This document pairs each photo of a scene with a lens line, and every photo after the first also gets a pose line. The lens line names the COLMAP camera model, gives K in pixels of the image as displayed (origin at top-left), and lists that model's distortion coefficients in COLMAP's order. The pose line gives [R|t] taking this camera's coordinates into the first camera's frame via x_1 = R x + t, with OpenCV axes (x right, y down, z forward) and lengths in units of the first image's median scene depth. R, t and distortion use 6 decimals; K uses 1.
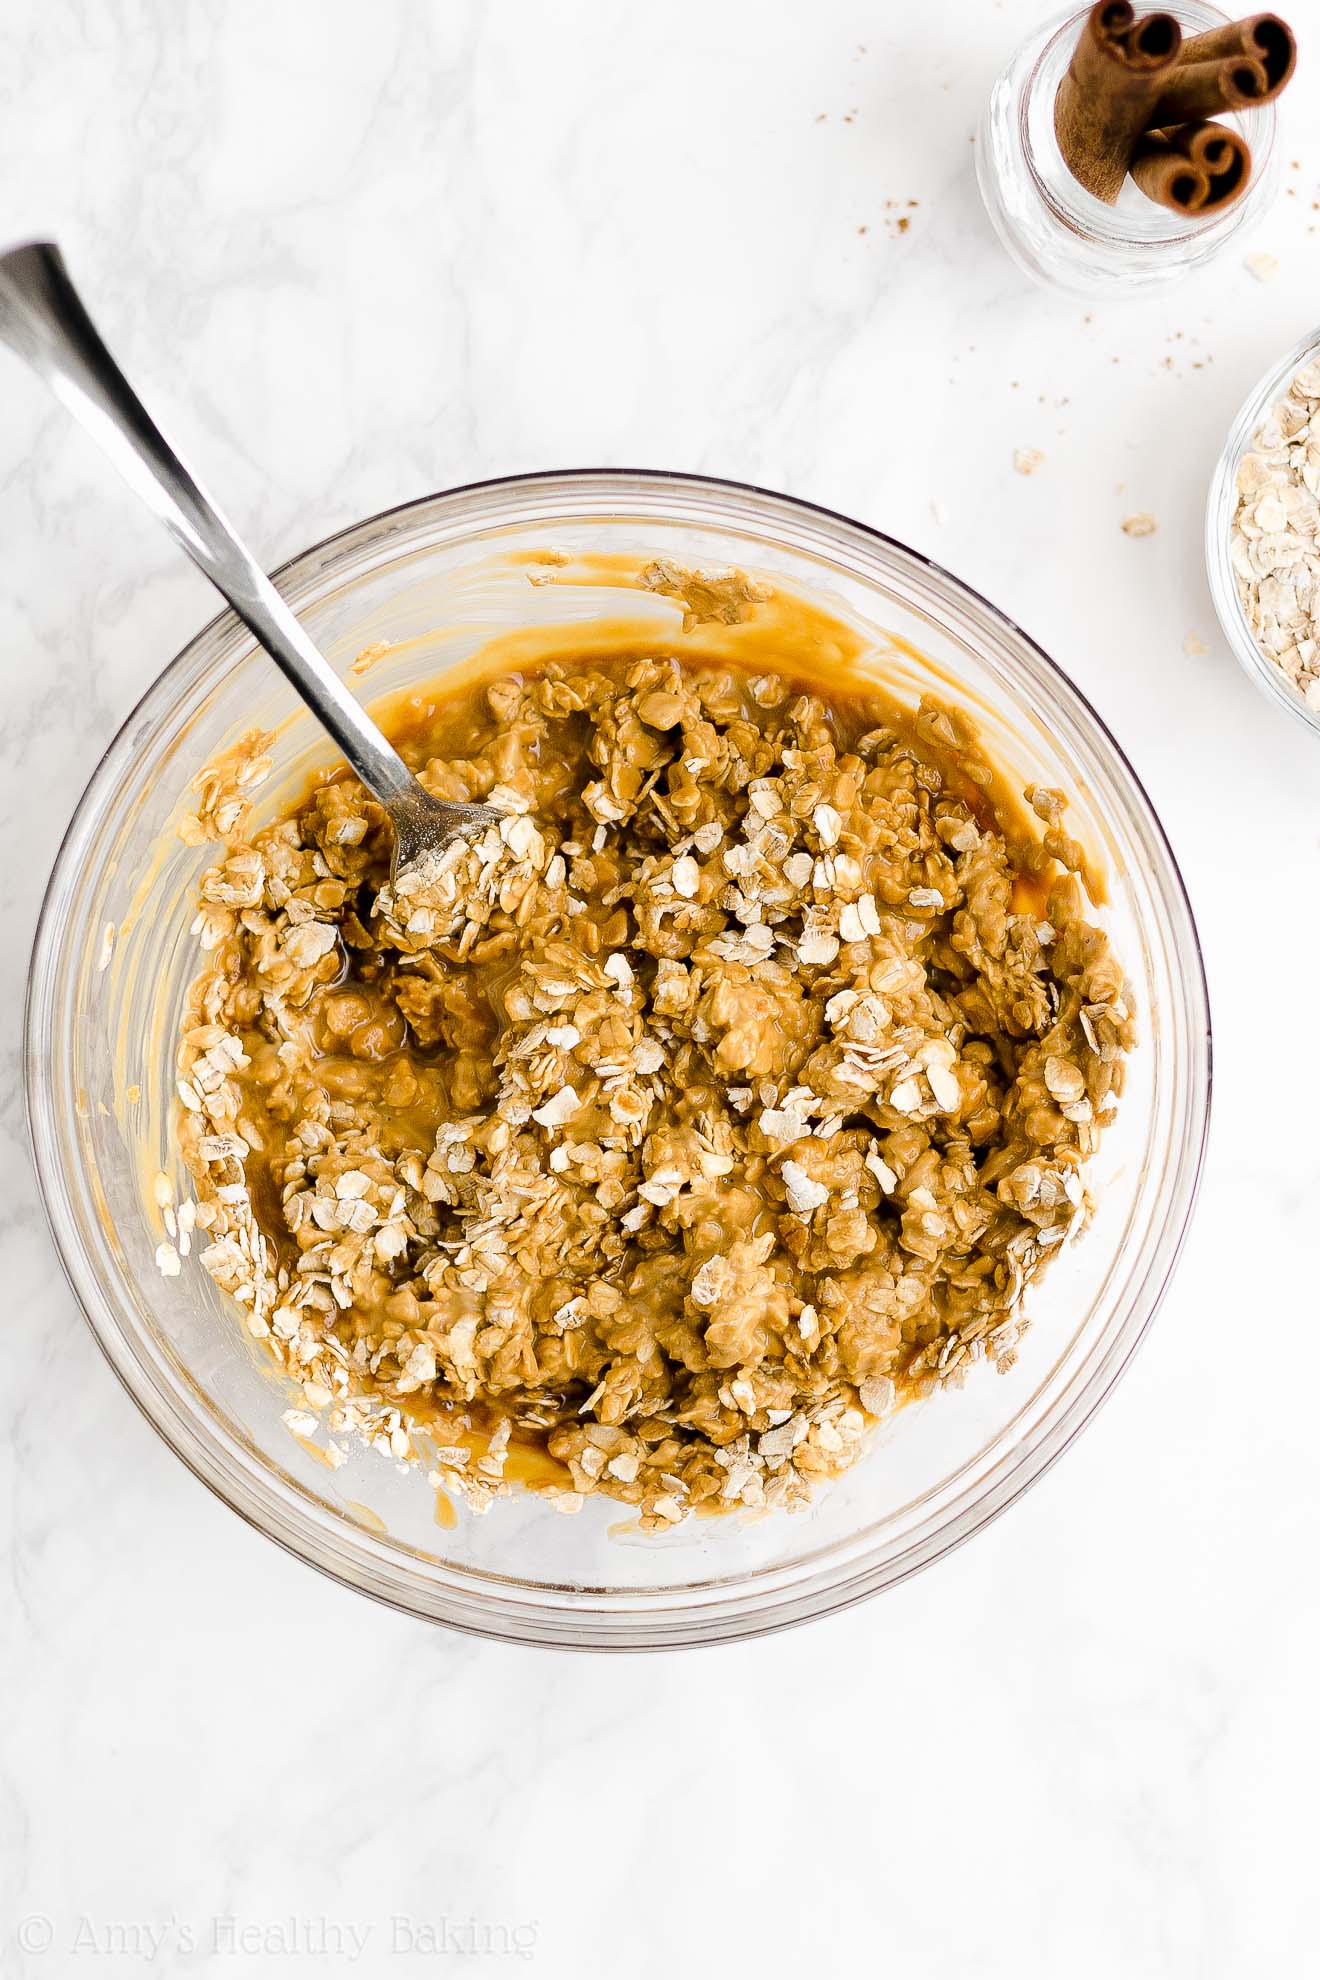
lens RADIAL K [[4931.3, 0, 660.0], [0, 4931.3, 990.0], [0, 0, 1]] dist [0.007202, -1.228394]
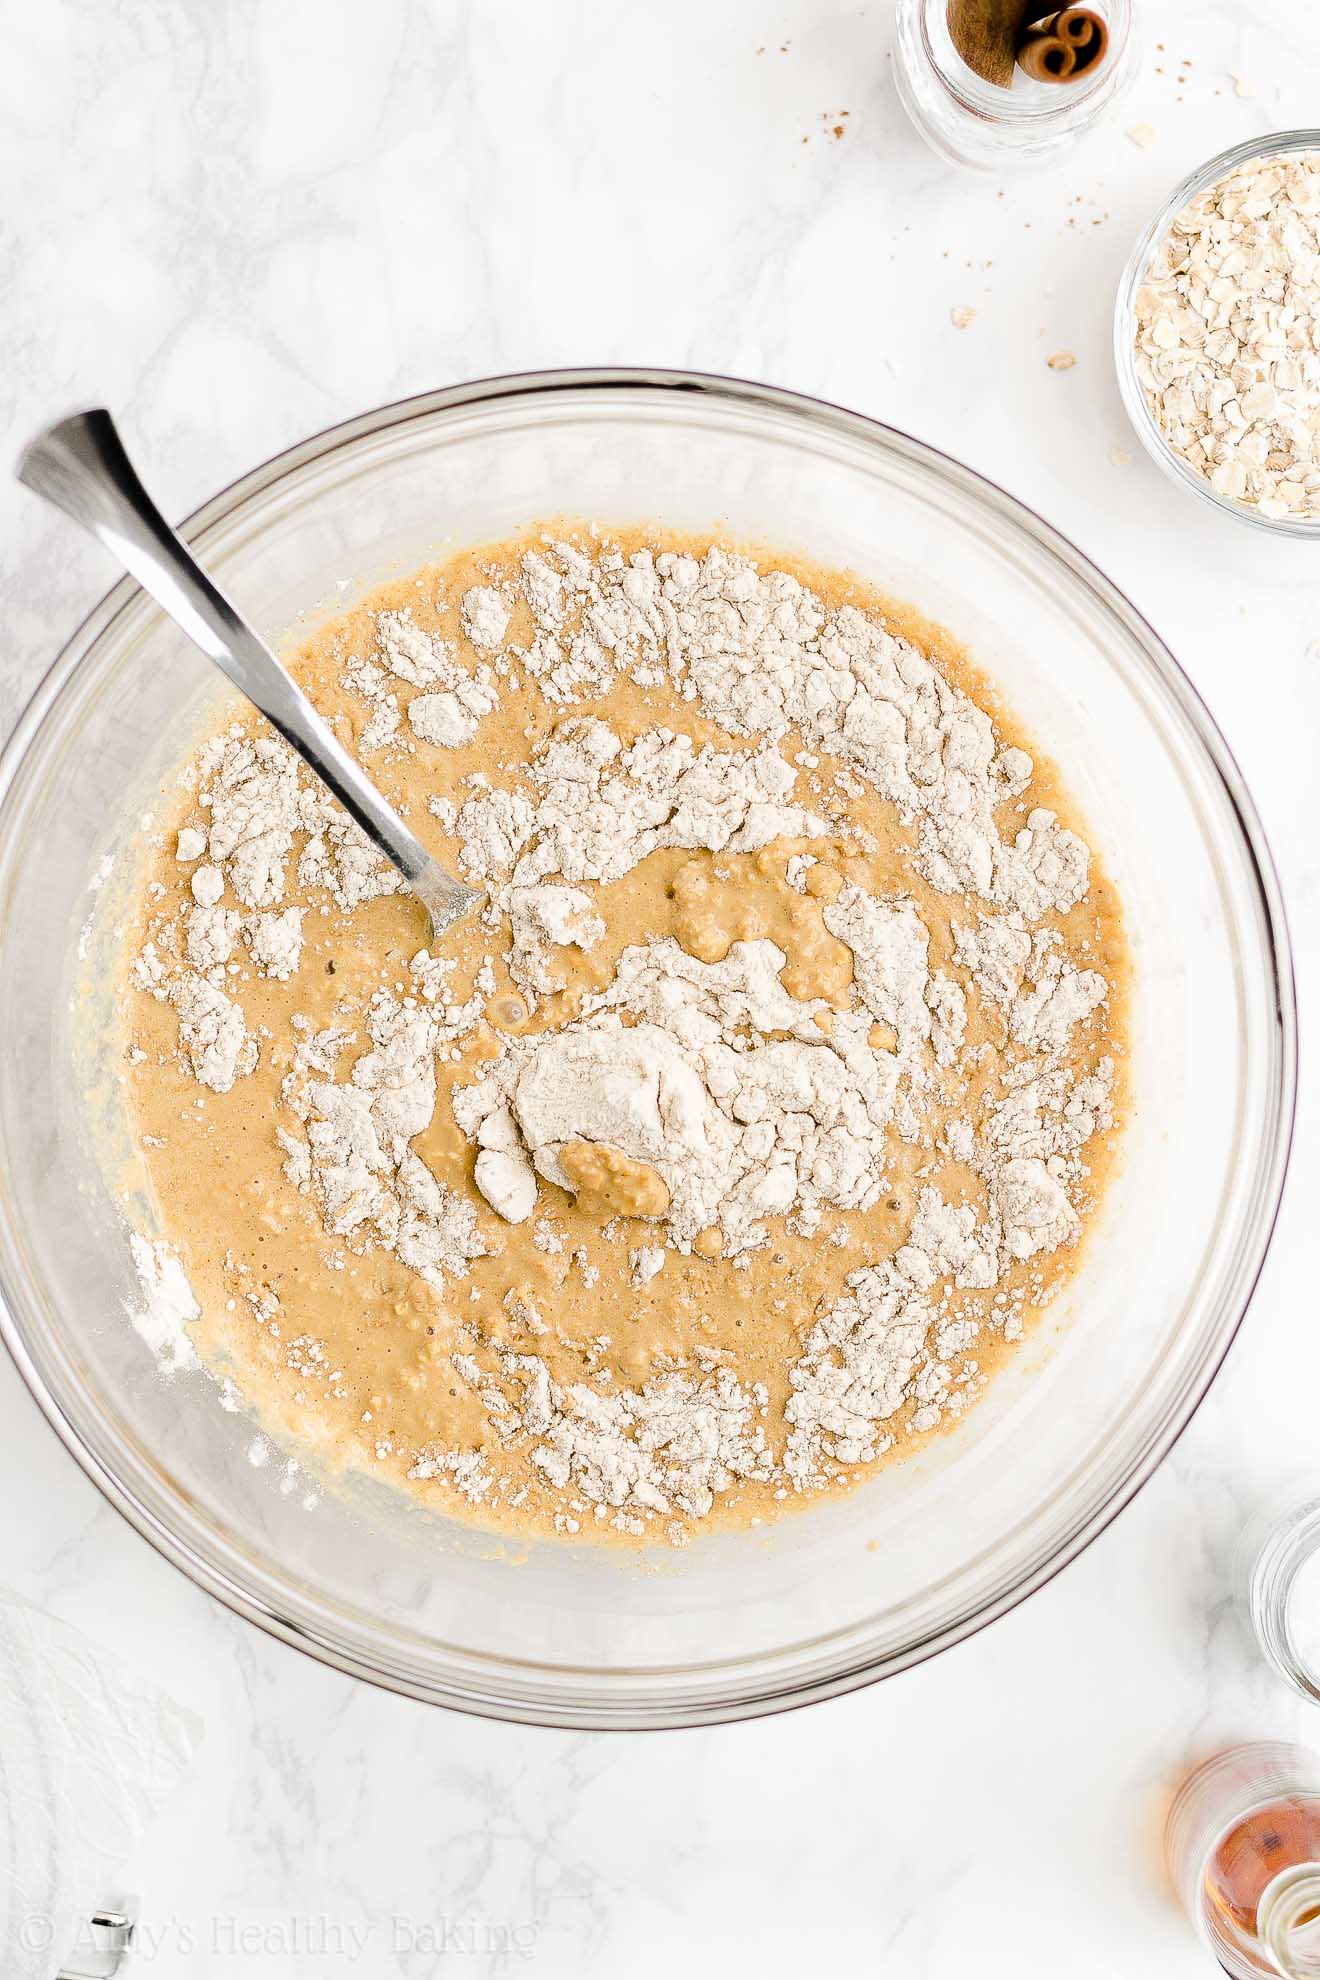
lens RADIAL K [[4931.3, 0, 660.0], [0, 4931.3, 990.0], [0, 0, 1]] dist [0.007202, -1.228394]
pose [[0.994524, -0.102340, -0.021180, 0.010575], [0.101857, 0.994539, -0.022762, 0.076900], [0.023394, 0.020480, 0.999517, -0.197430]]
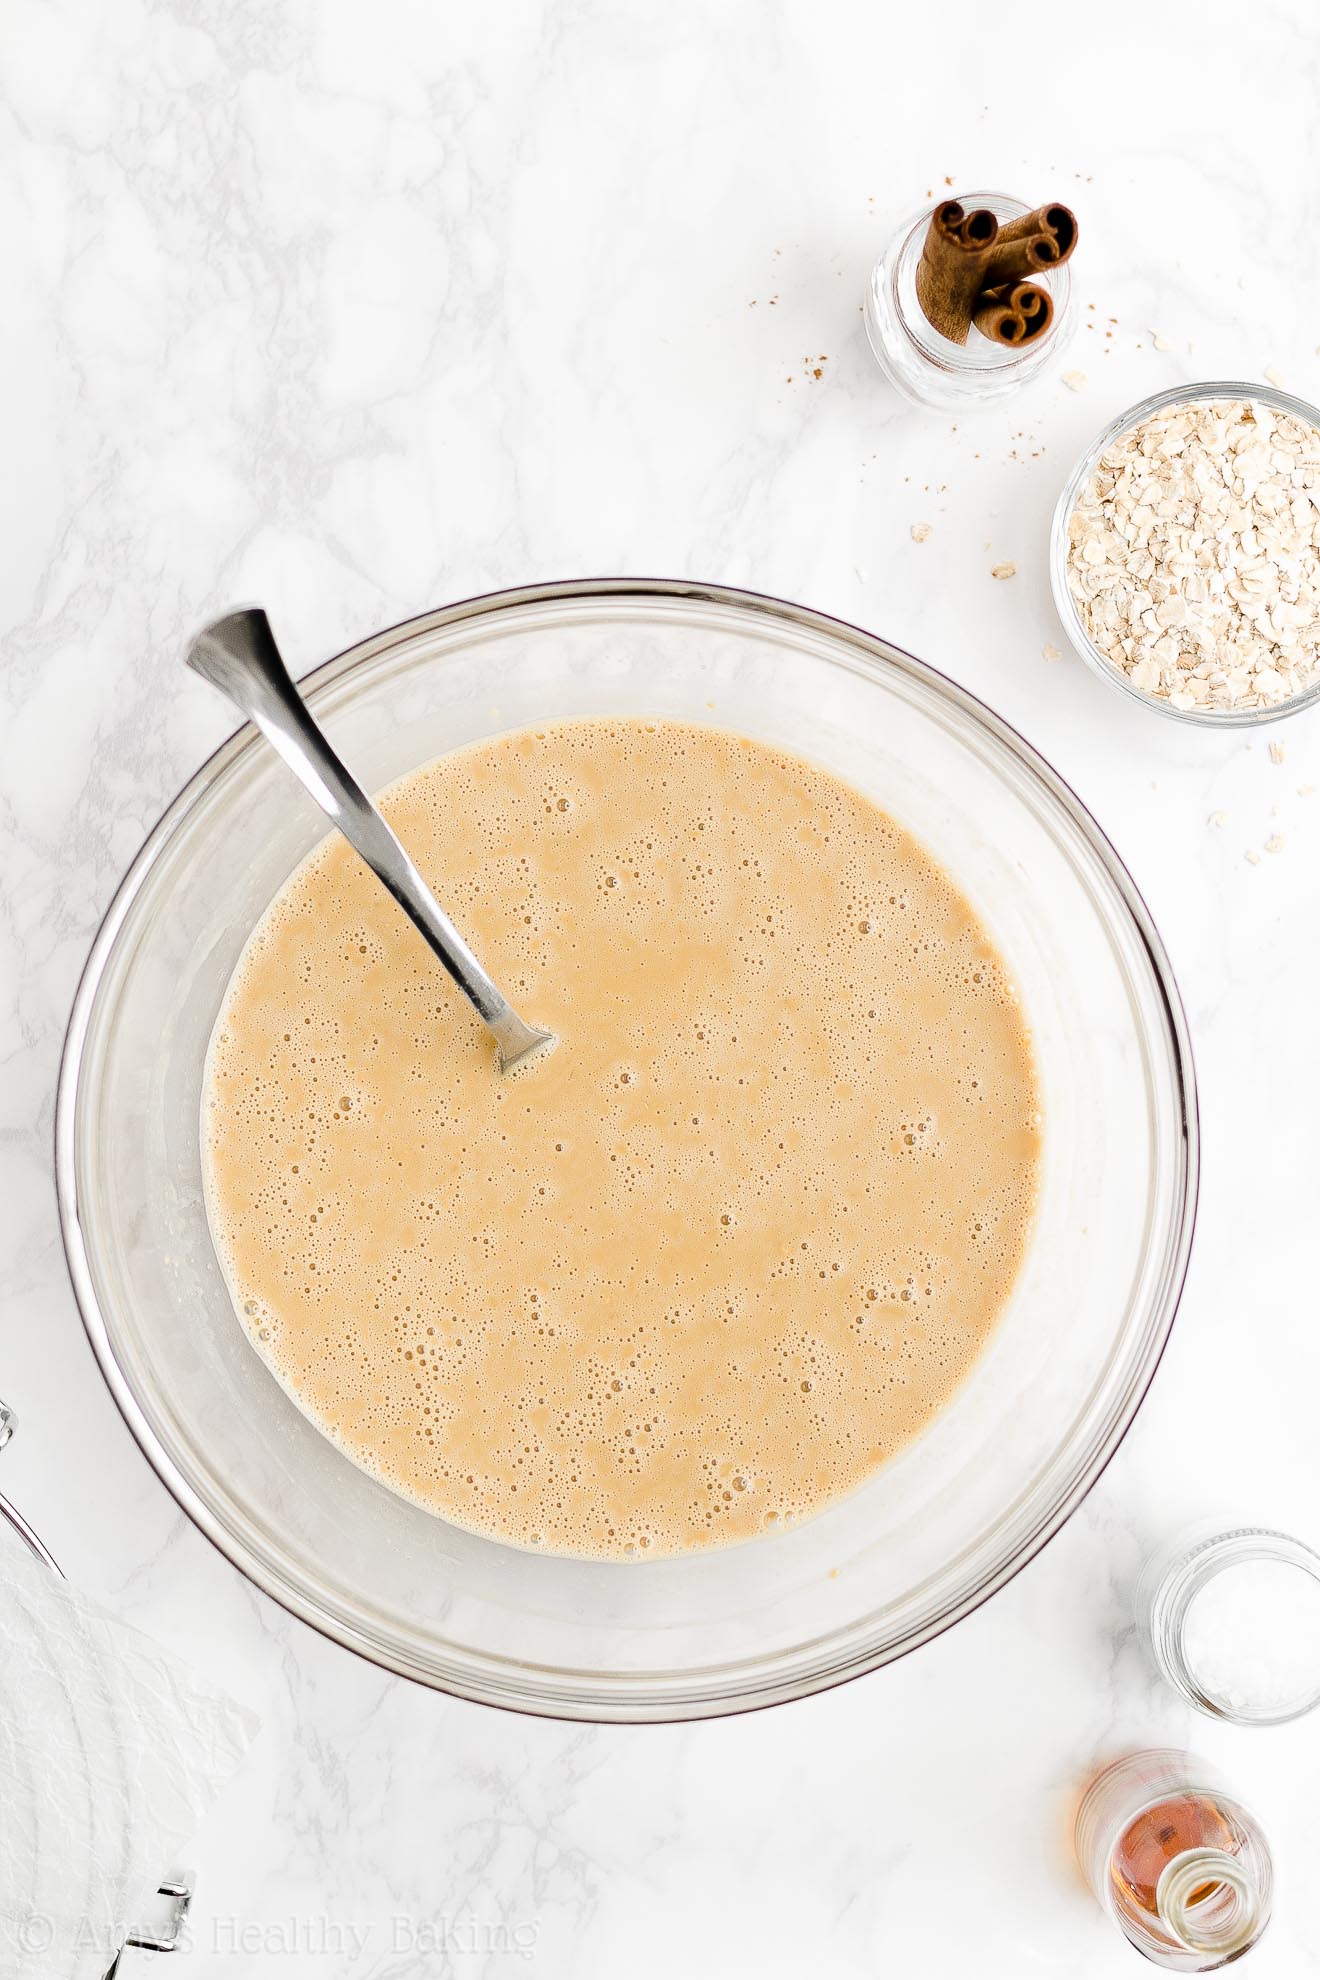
lens RADIAL K [[4931.3, 0, 660.0], [0, 4931.3, 990.0], [0, 0, 1]] dist [0.007202, -1.228394]
pose [[0.996116, -0.087505, 0.009835, -0.025589], [0.087846, 0.995230, -0.042434, 0.078134], [-0.006075, 0.043133, 0.999051, -0.412001]]
